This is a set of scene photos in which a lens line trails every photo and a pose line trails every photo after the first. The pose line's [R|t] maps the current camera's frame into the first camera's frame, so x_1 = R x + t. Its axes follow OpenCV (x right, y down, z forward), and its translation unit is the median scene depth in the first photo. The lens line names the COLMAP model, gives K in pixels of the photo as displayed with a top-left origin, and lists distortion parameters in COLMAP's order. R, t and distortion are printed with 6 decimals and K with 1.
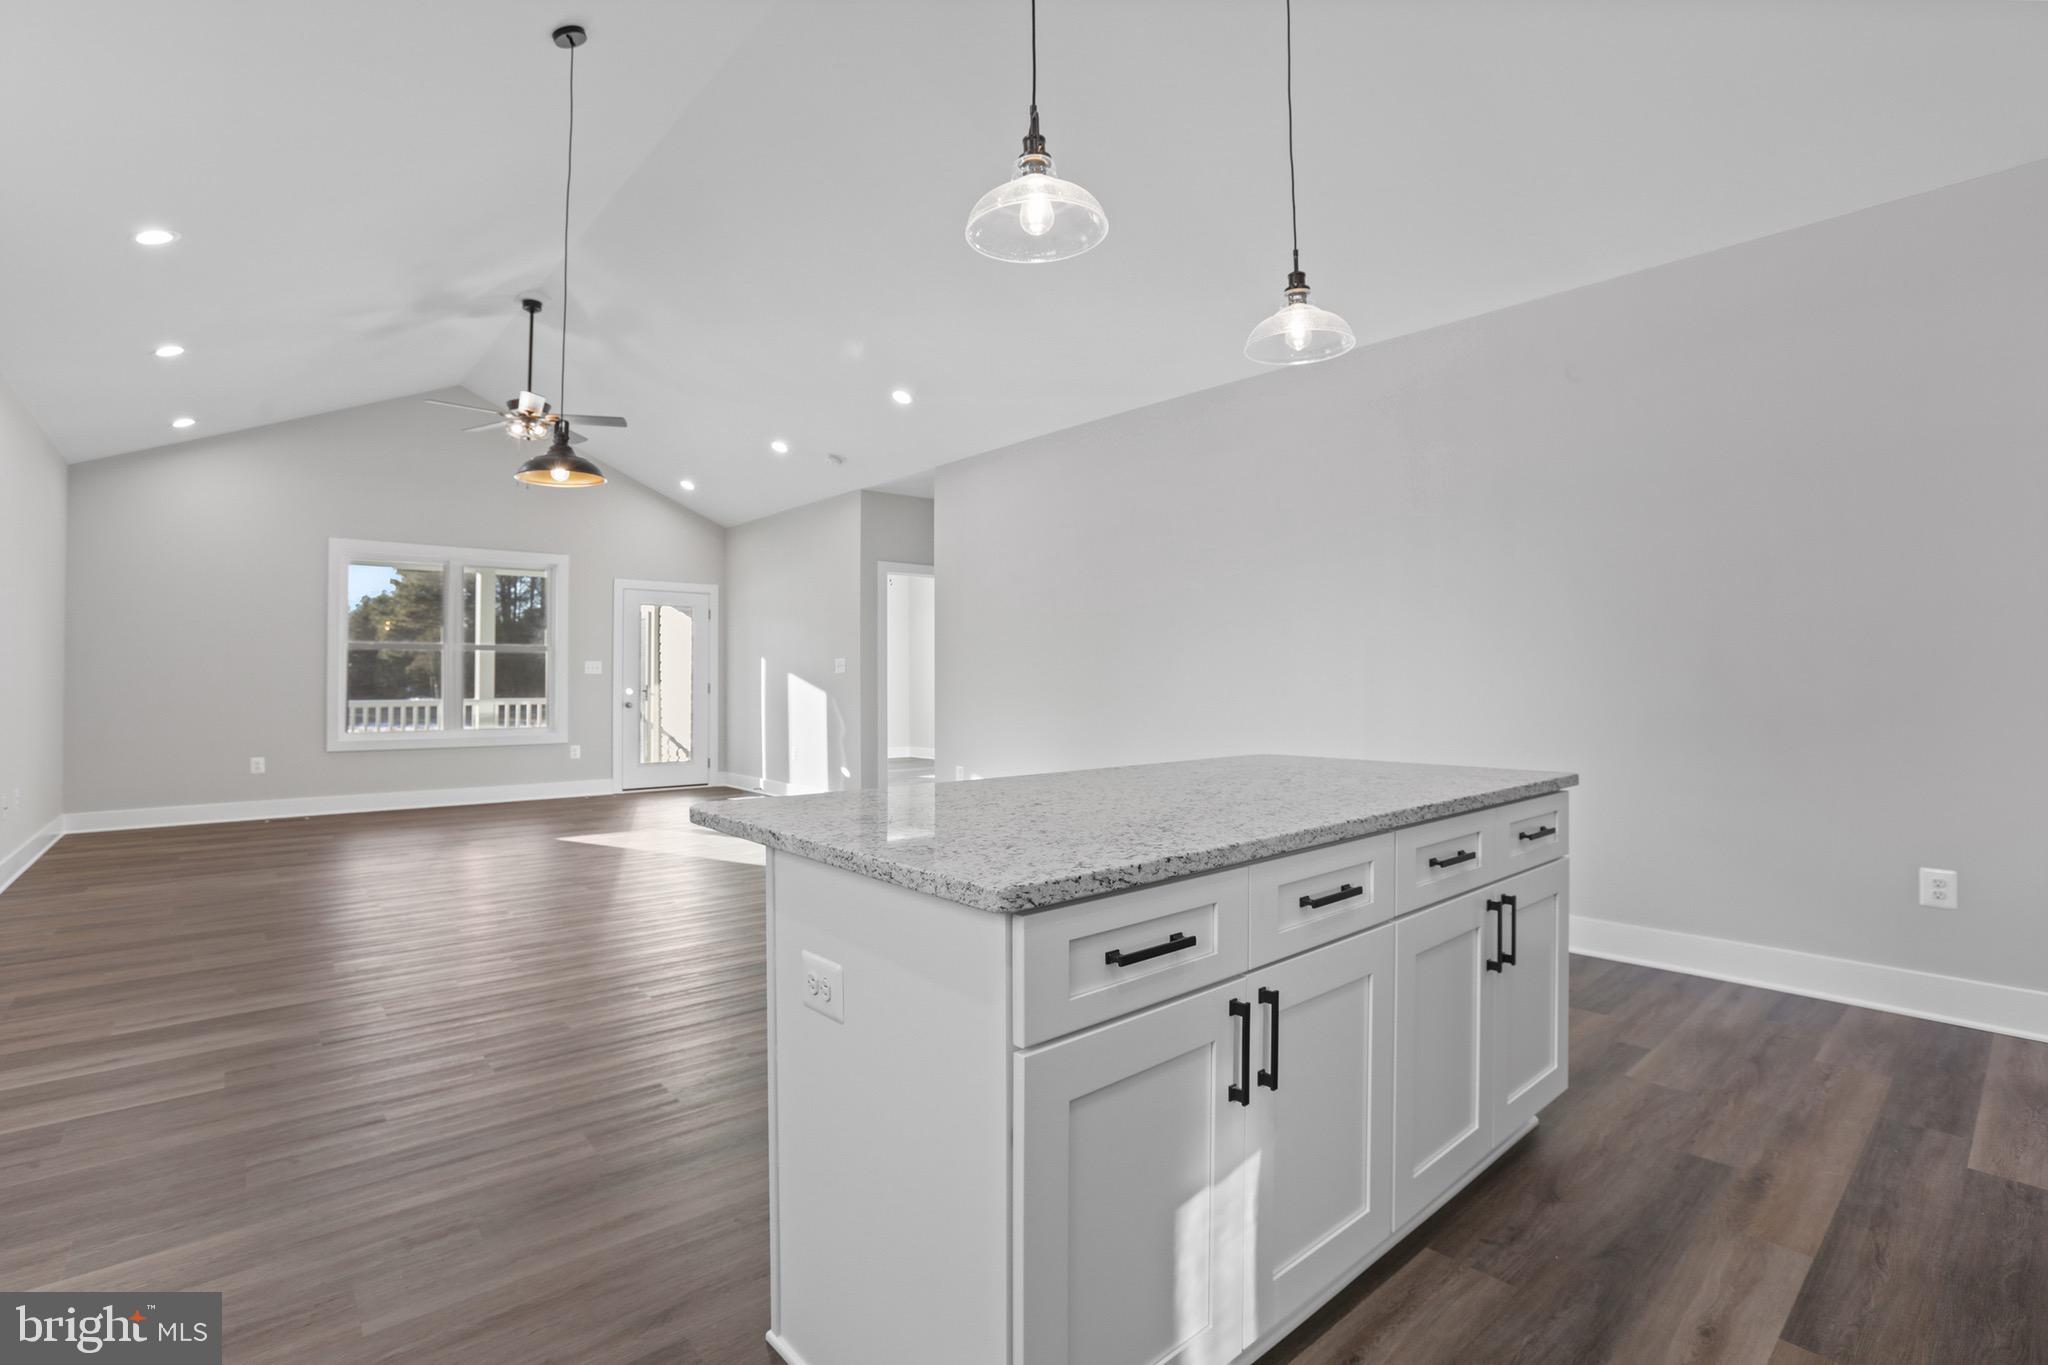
lens RADIAL K [[953.4, 0, 1000.0], [0, 953.4, 656.9], [0, 0, 1]] dist [-0.051952, 0.015302]
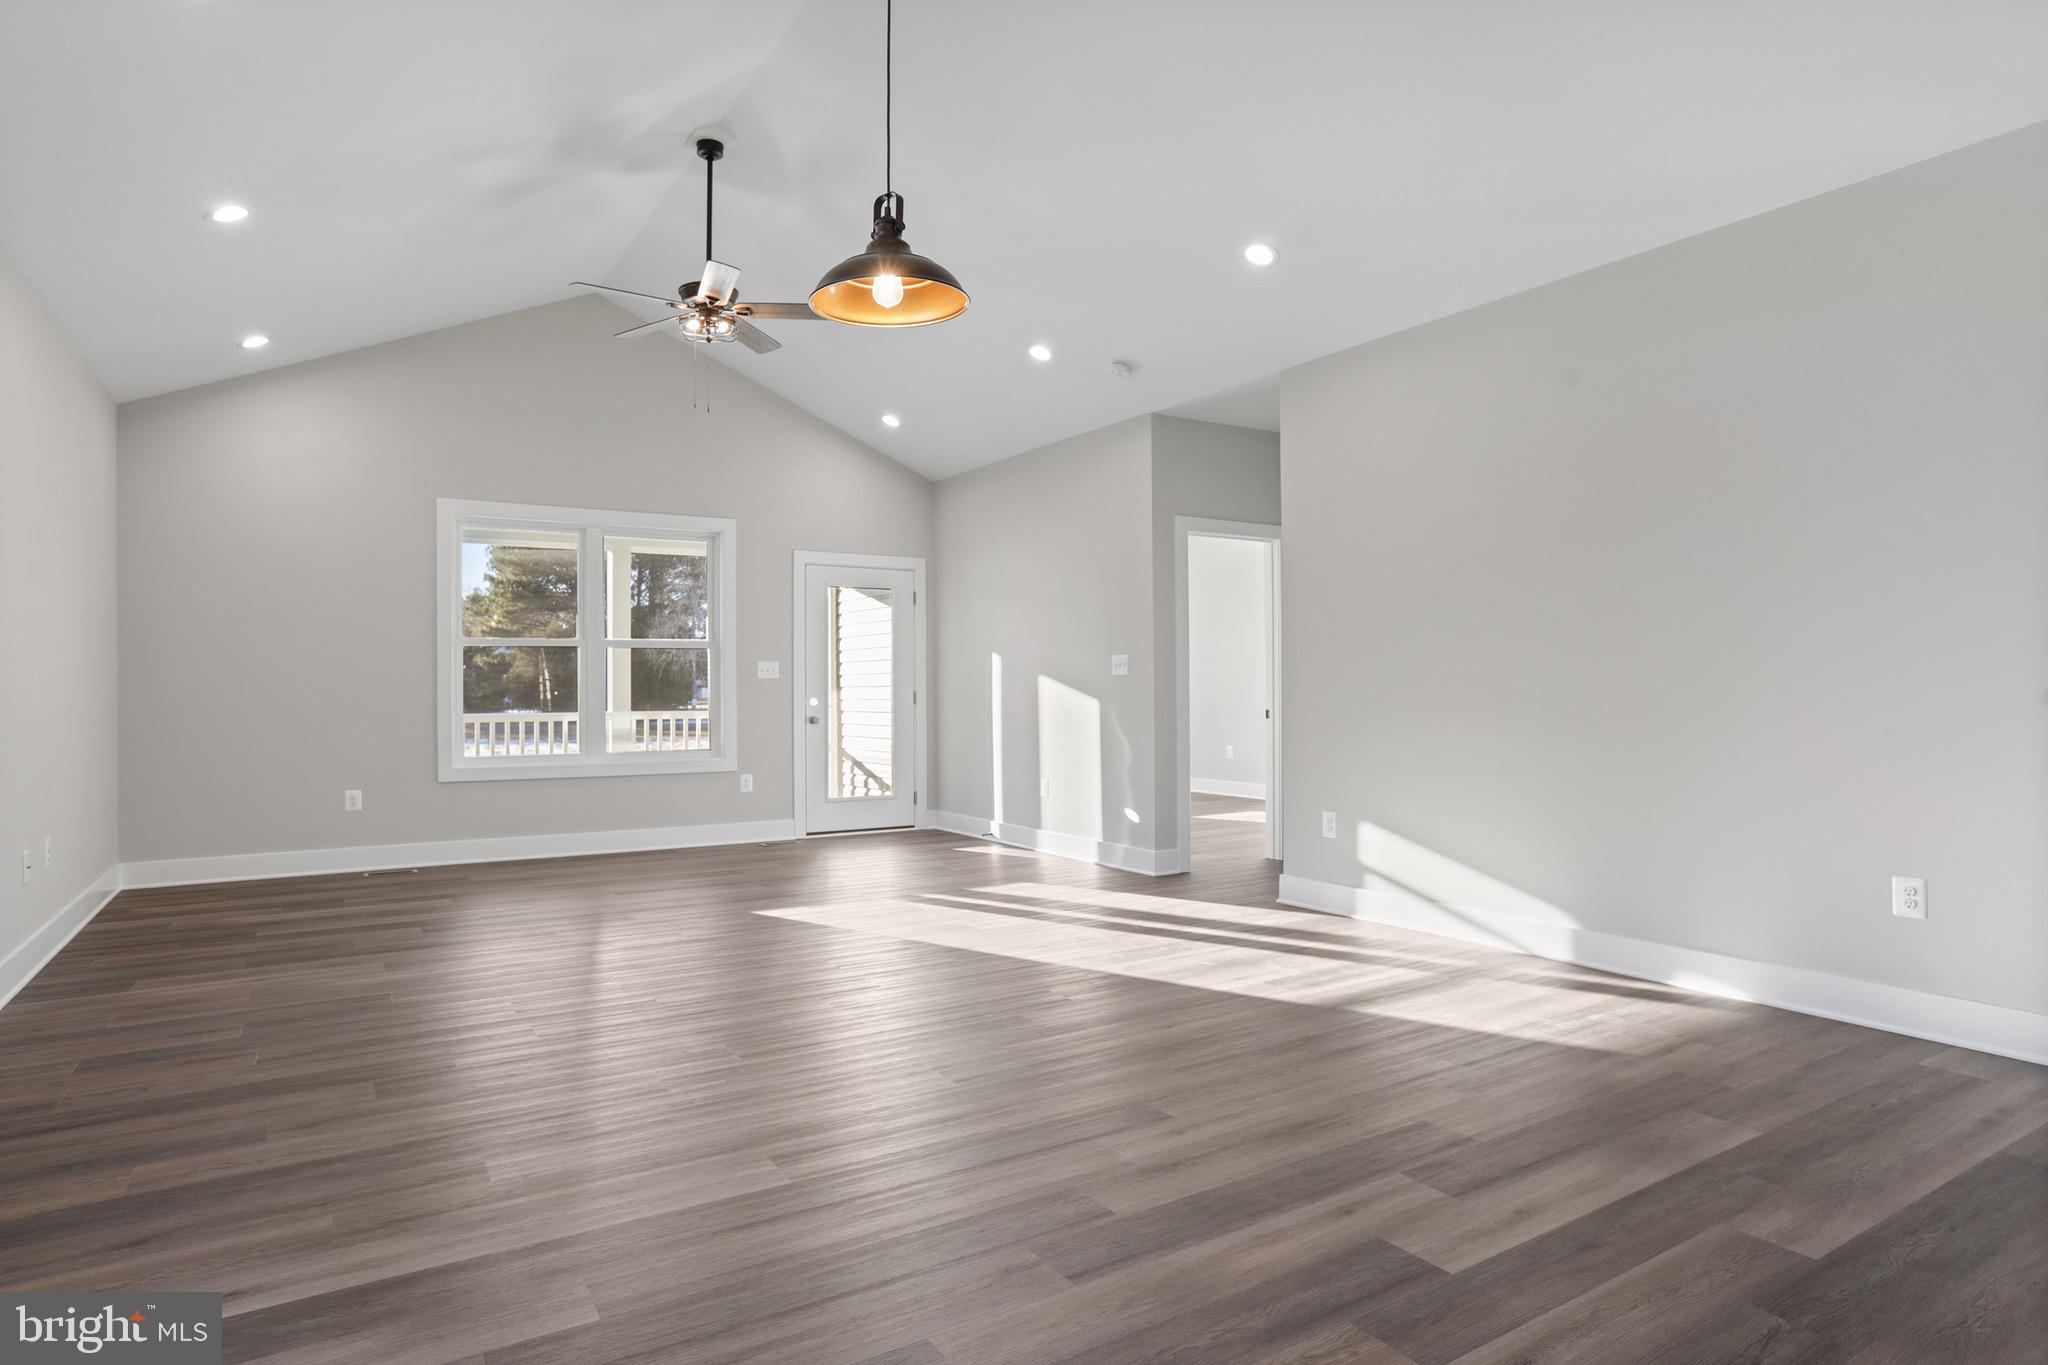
lens RADIAL K [[1144.4, 0, 1024.0], [0, 1144.4, 682.5], [0, 0, 1]] dist [-0.053110, 0.023072]
pose [[0.991053, -0.001573, -0.133462, -0.125035], [0.004216, 0.999801, 0.019523, 0.005068], [0.133405, -0.019911, 0.990862, 0.152000]]
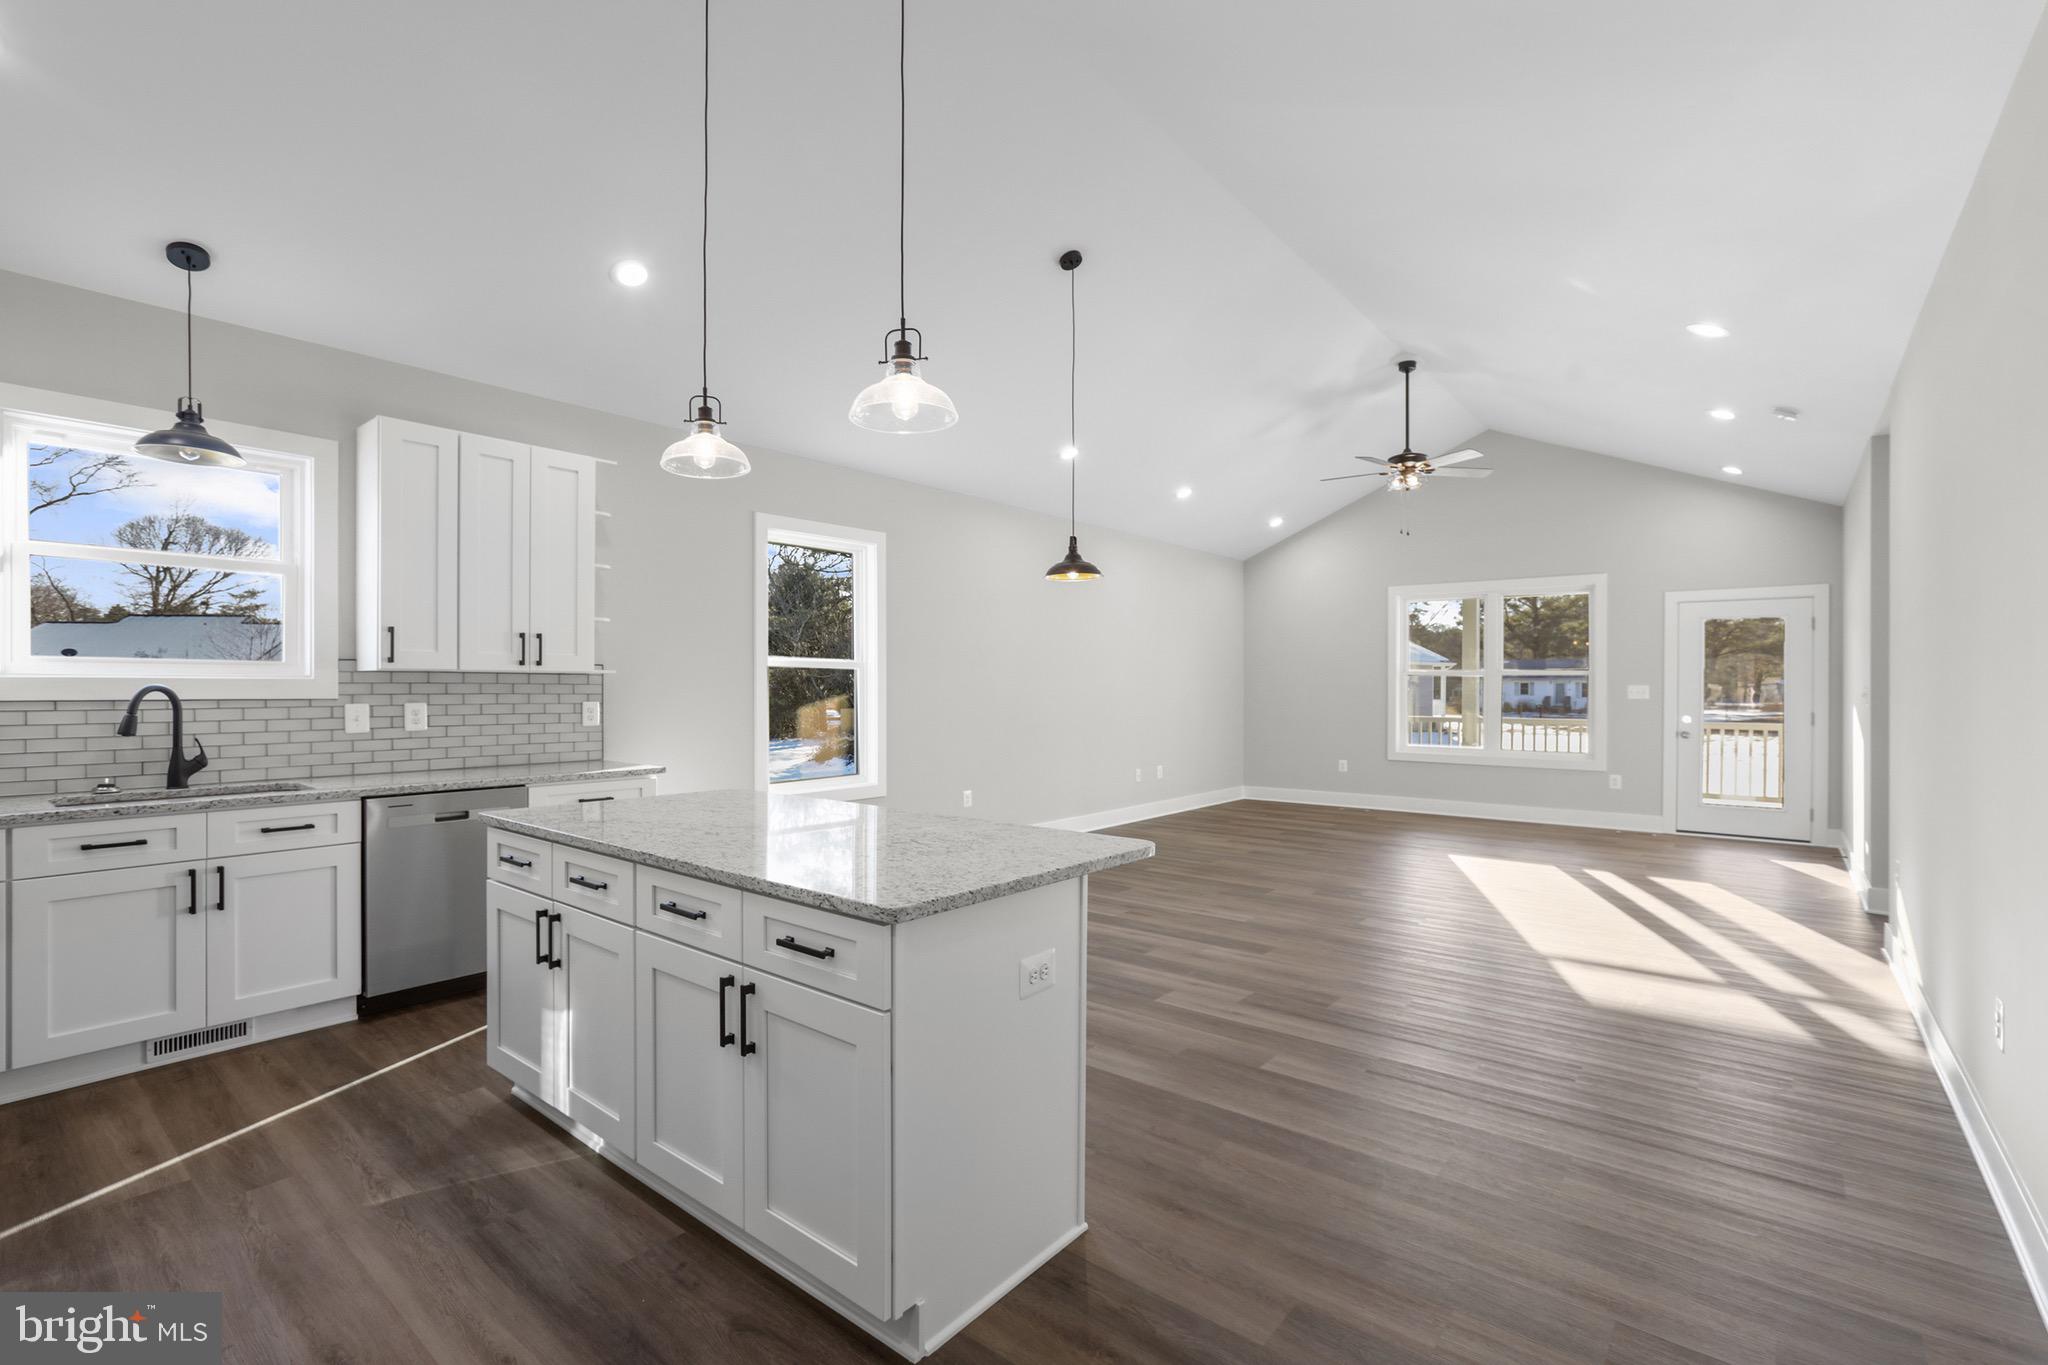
lens RADIAL K [[934.9, 0, 1025.7], [0, 934.9, 691.2], [0, 0, 1]] dist [0.002747, 0.000175]
pose [[0.202379, 0.009852, -0.979258, 0.383912], [0.020092, 0.999697, 0.014210, -0.016245], [0.979101, -0.022551, 0.202120, 0.265515]]
